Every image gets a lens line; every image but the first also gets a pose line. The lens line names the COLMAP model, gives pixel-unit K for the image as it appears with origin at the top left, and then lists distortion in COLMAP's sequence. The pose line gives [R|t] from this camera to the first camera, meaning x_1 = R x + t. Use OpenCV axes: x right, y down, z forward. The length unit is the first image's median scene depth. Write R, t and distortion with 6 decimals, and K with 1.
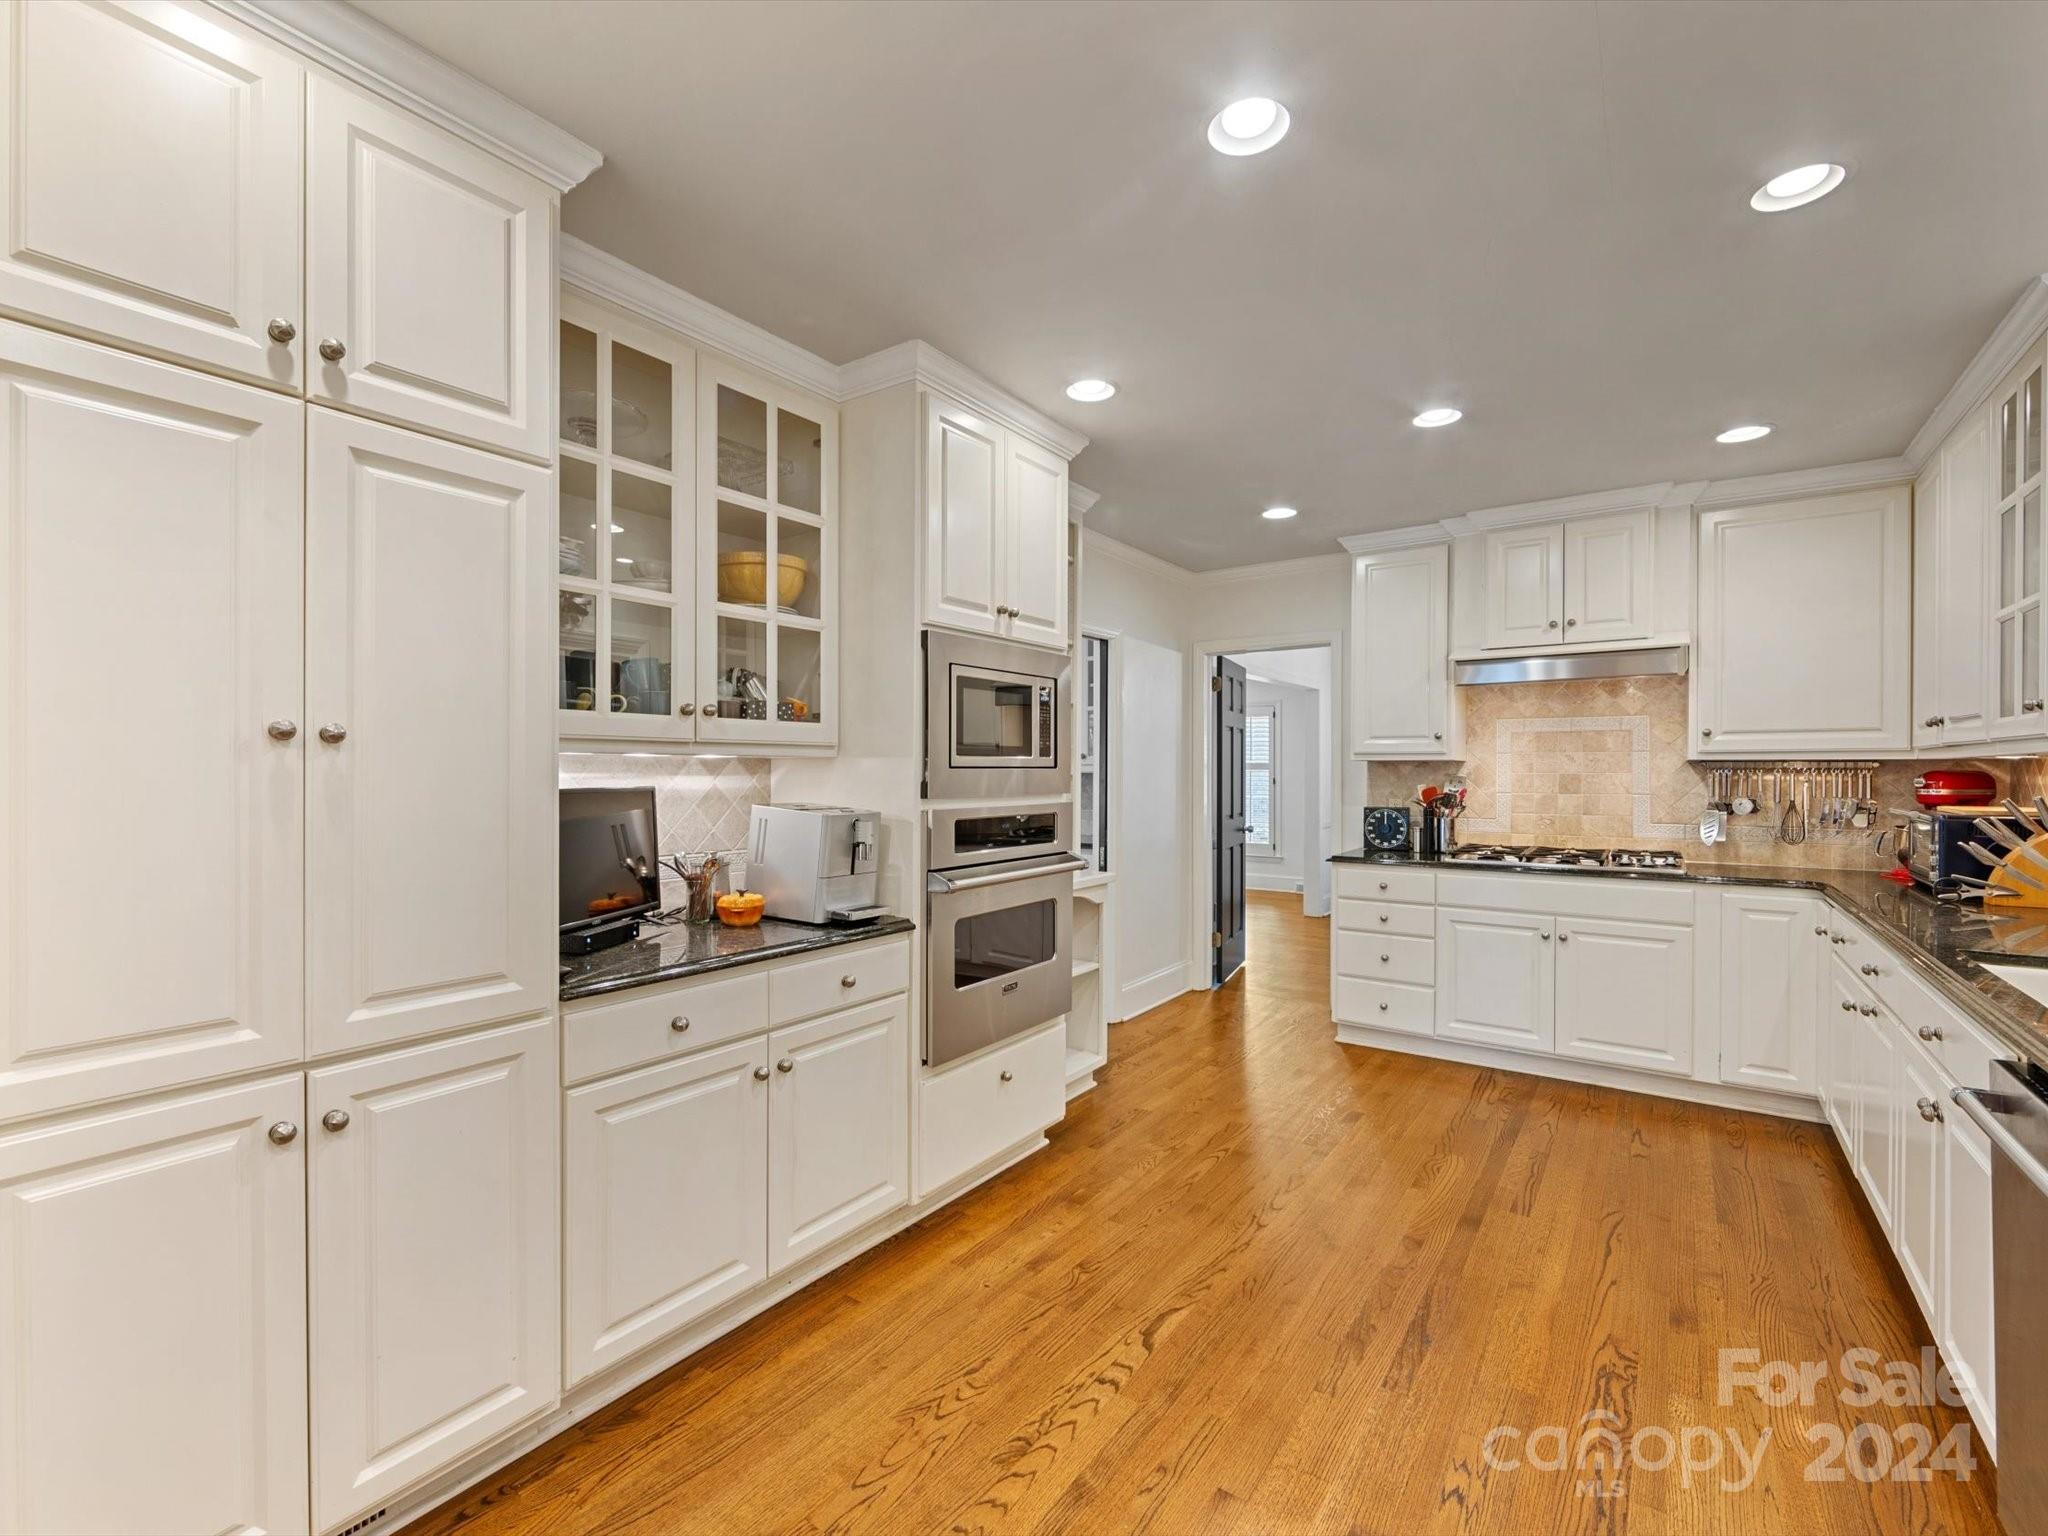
lens RADIAL K [[904.0, 0, 1019.2], [0, 904.0, 768.1], [0, 0, 1]] dist [-0.003114, -0.000364]
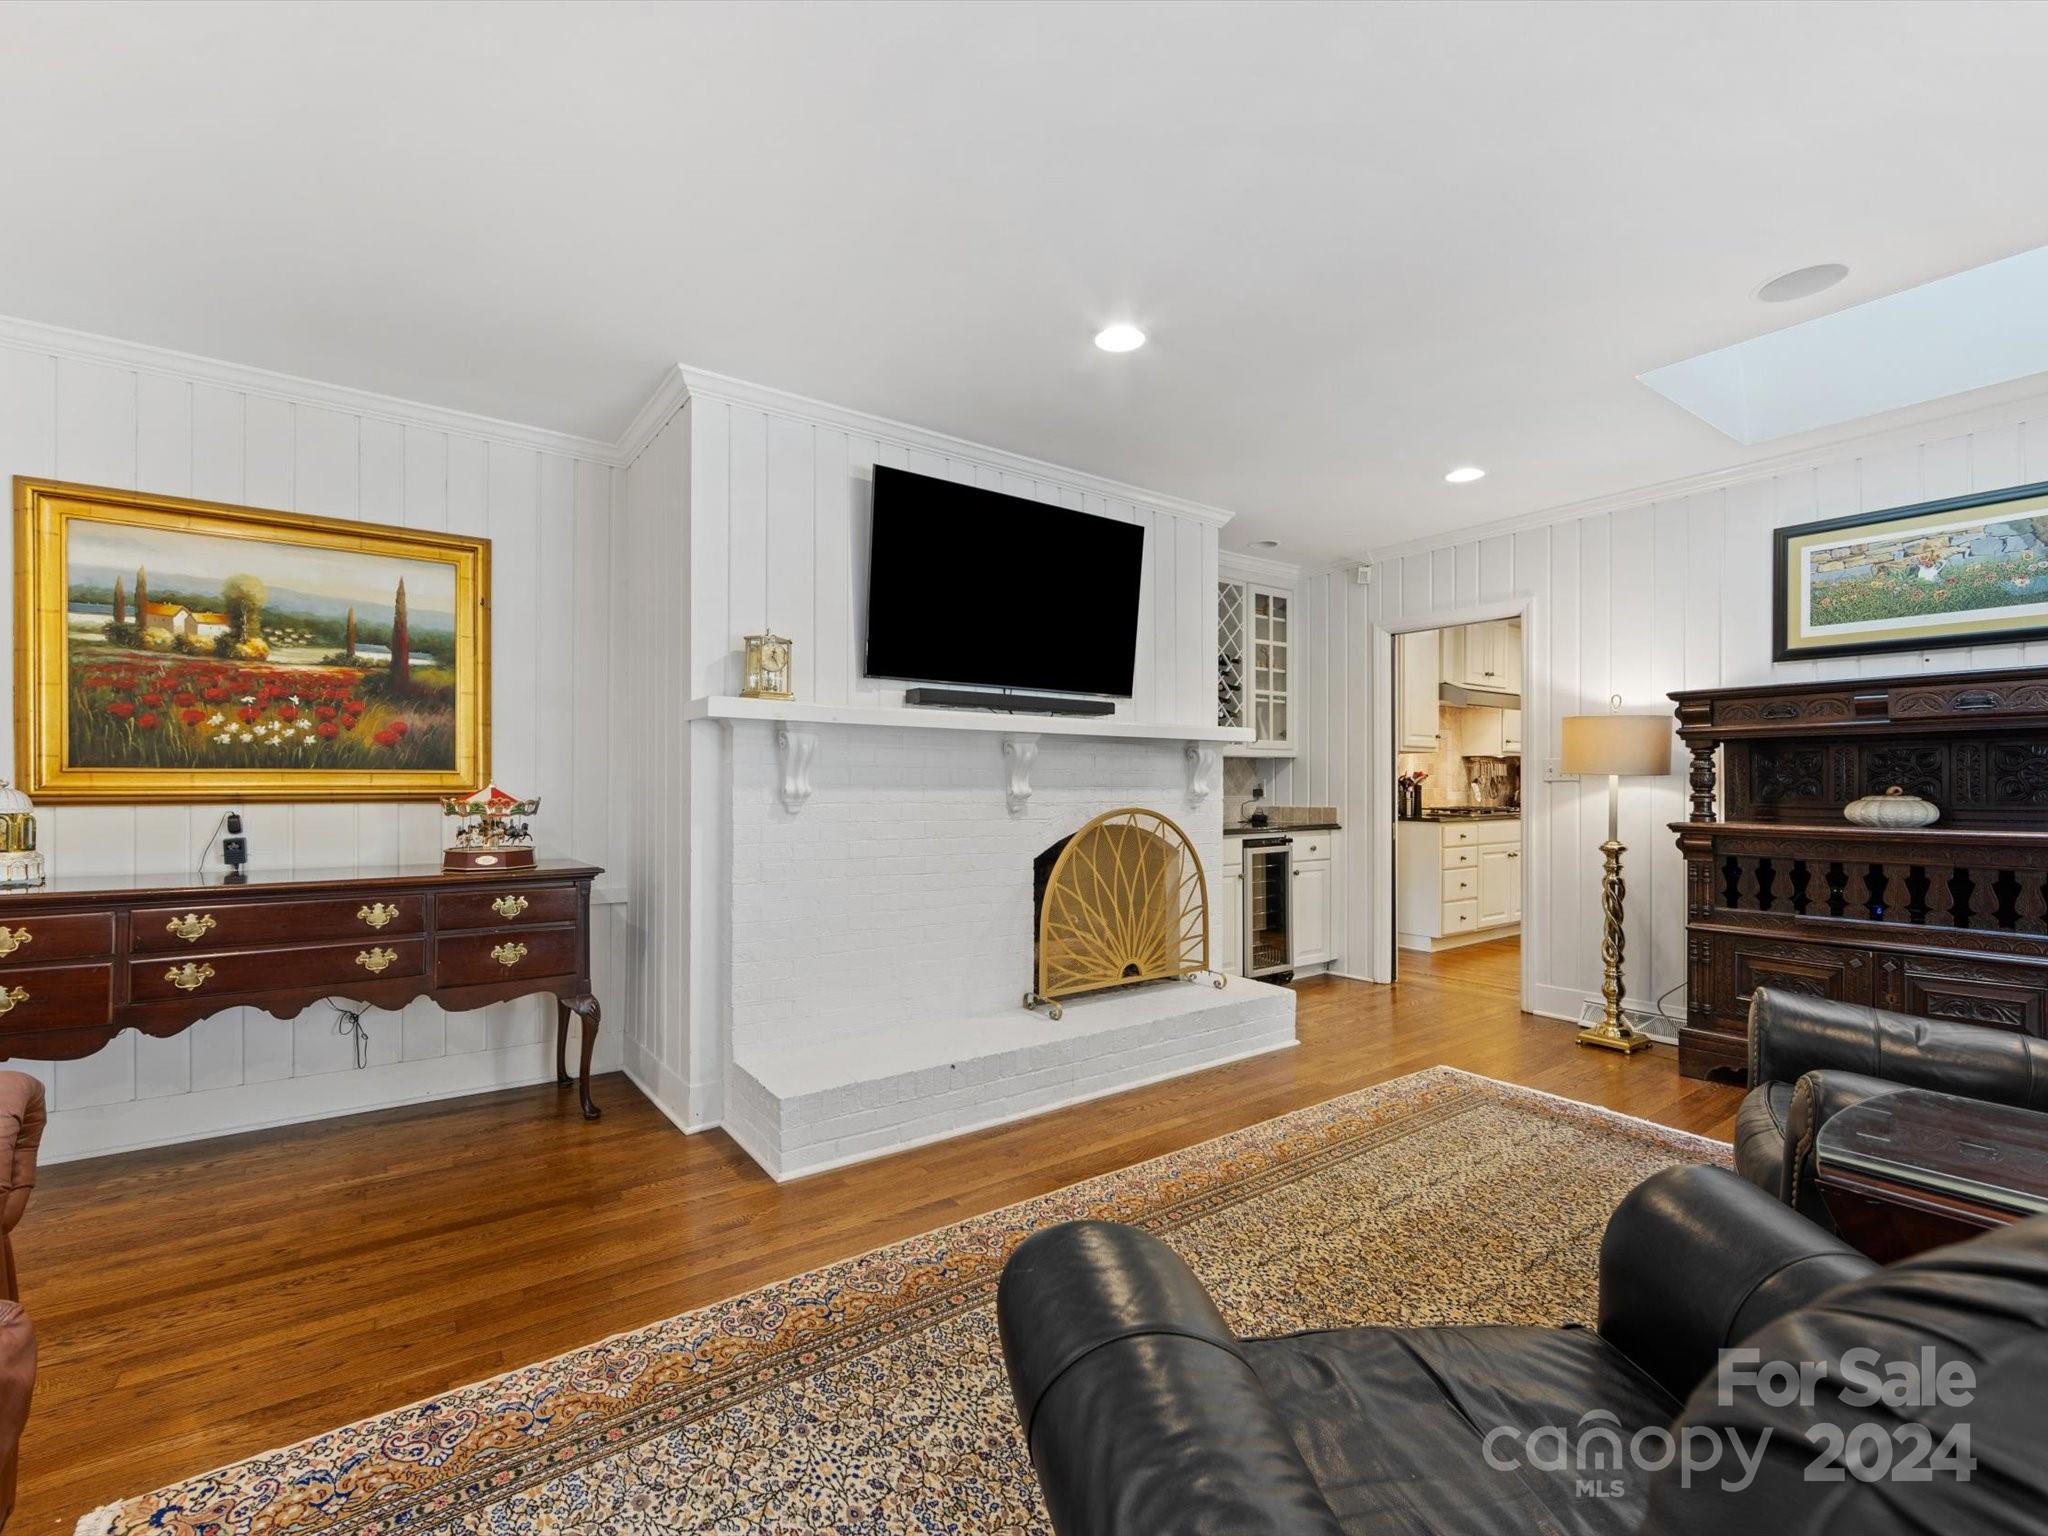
lens RADIAL K [[904.0, 0, 1023.1], [0, 904.0, 775.4], [0, 0, 1]] dist [-0.003114, -0.000364]
pose [[0.309272, 0.009161, 0.950929, -1.249658], [0.000459, 0.999952, -0.009783, 0.047236], [-0.950973, 0.003462, 0.309253, 1.270319]]
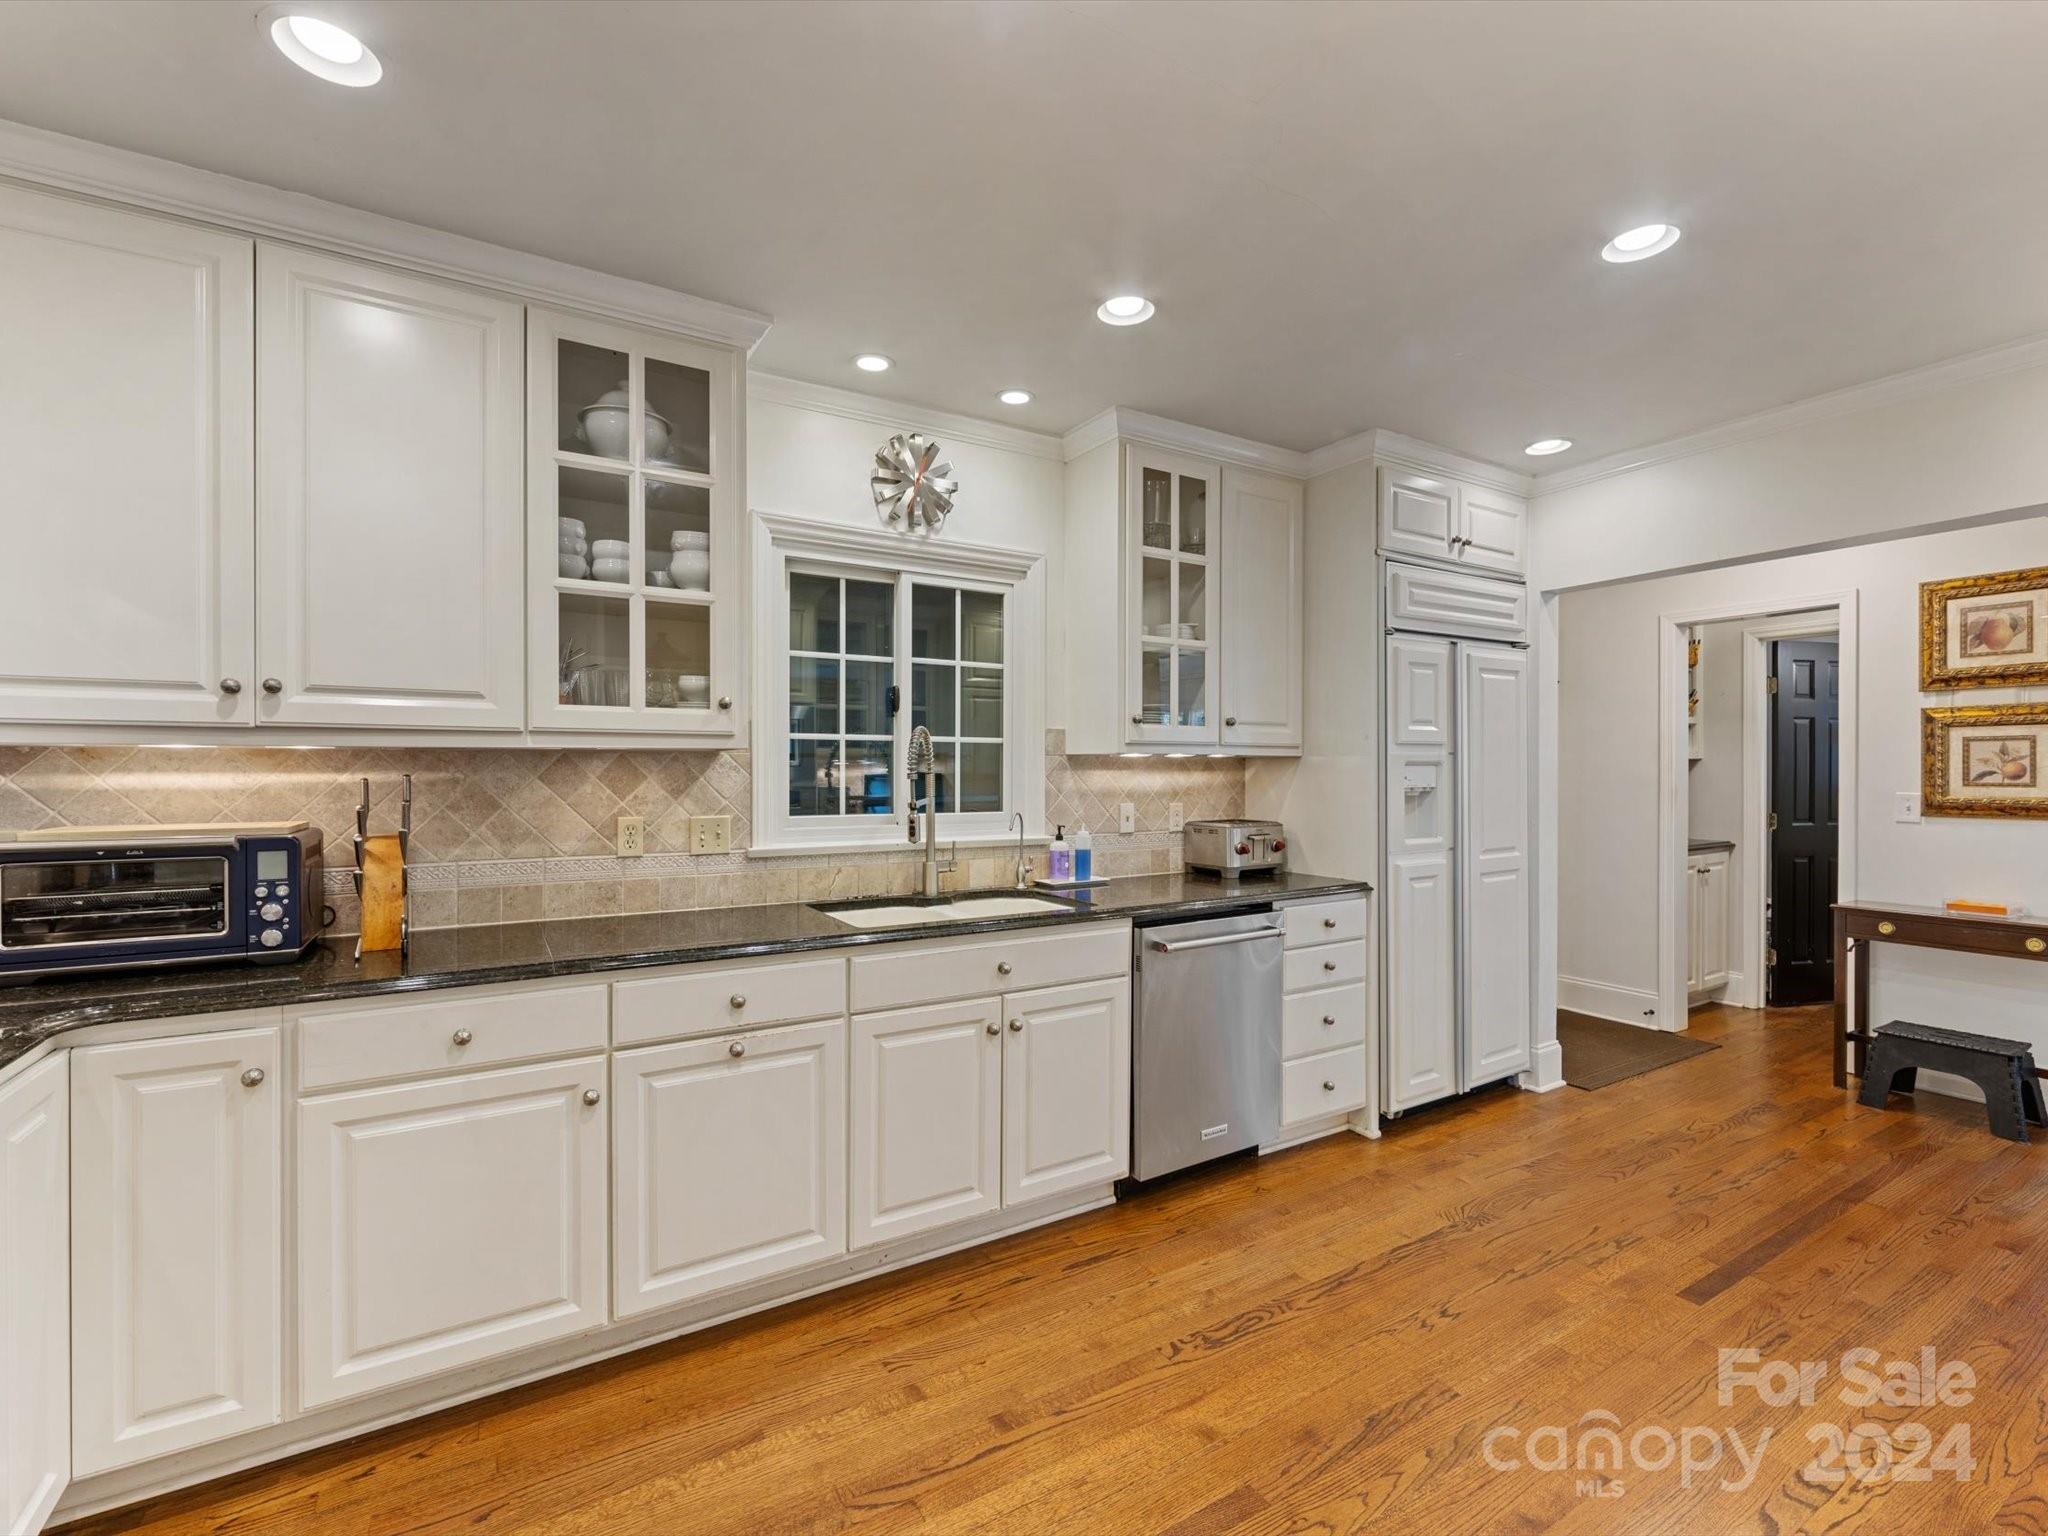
lens RADIAL K [[904.0, 0, 1026.3], [0, 904.0, 775.7], [0, 0, 1]] dist [-0.003114, -0.000364]
pose [[-0.919256, -0.003900, 0.393641, 0.217197], [-0.001315, 0.999976, 0.006836, 0.003233], [-0.393658, 0.005767, -0.919239, 1.002532]]
